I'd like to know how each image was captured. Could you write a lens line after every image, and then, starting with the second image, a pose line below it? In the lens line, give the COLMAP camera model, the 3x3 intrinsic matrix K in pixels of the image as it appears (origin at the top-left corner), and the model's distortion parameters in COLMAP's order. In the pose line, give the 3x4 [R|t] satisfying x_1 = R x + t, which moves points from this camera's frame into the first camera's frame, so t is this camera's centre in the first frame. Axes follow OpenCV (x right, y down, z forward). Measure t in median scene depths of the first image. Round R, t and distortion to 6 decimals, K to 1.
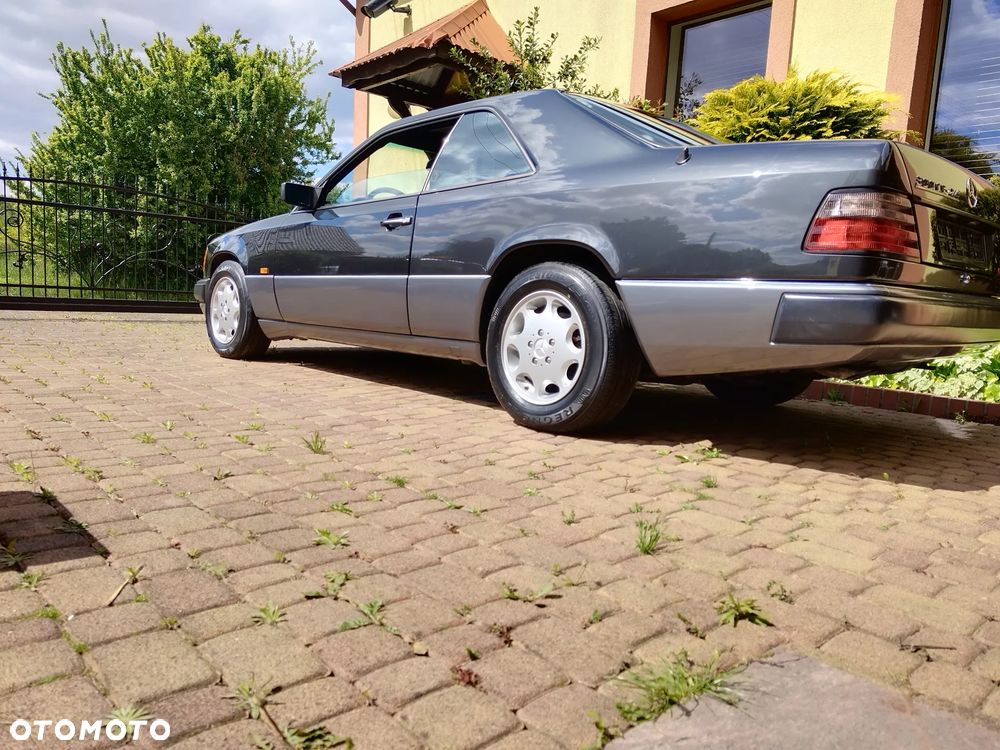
lens RADIAL K [[732.0, 0, 498.3], [0, 732.0, 374.1], [0, 0, 1]] dist [0.053470, -0.049412]
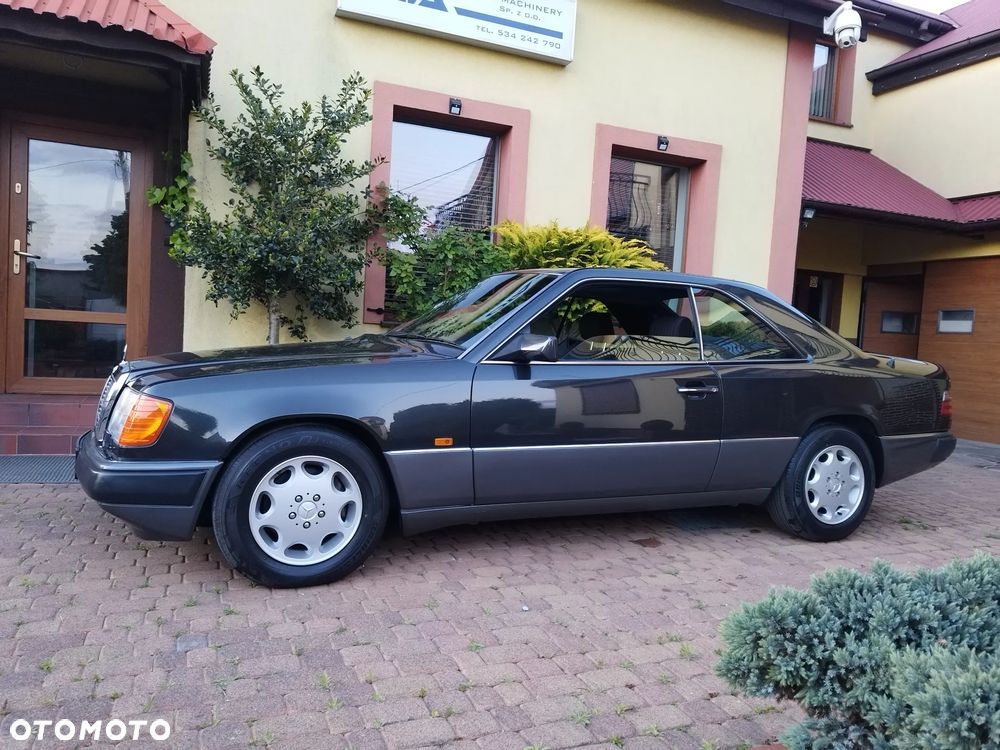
lens RADIAL K [[732.0, 0, 501.1], [0, 732.0, 377.6], [0, 0, 1]] dist [0.053470, -0.049412]
pose [[0.336278, -0.091155, 0.937341, -0.947114], [0.063541, 0.995233, 0.073989, -0.243886], [-0.939617, 0.034679, 0.340467, 0.711041]]
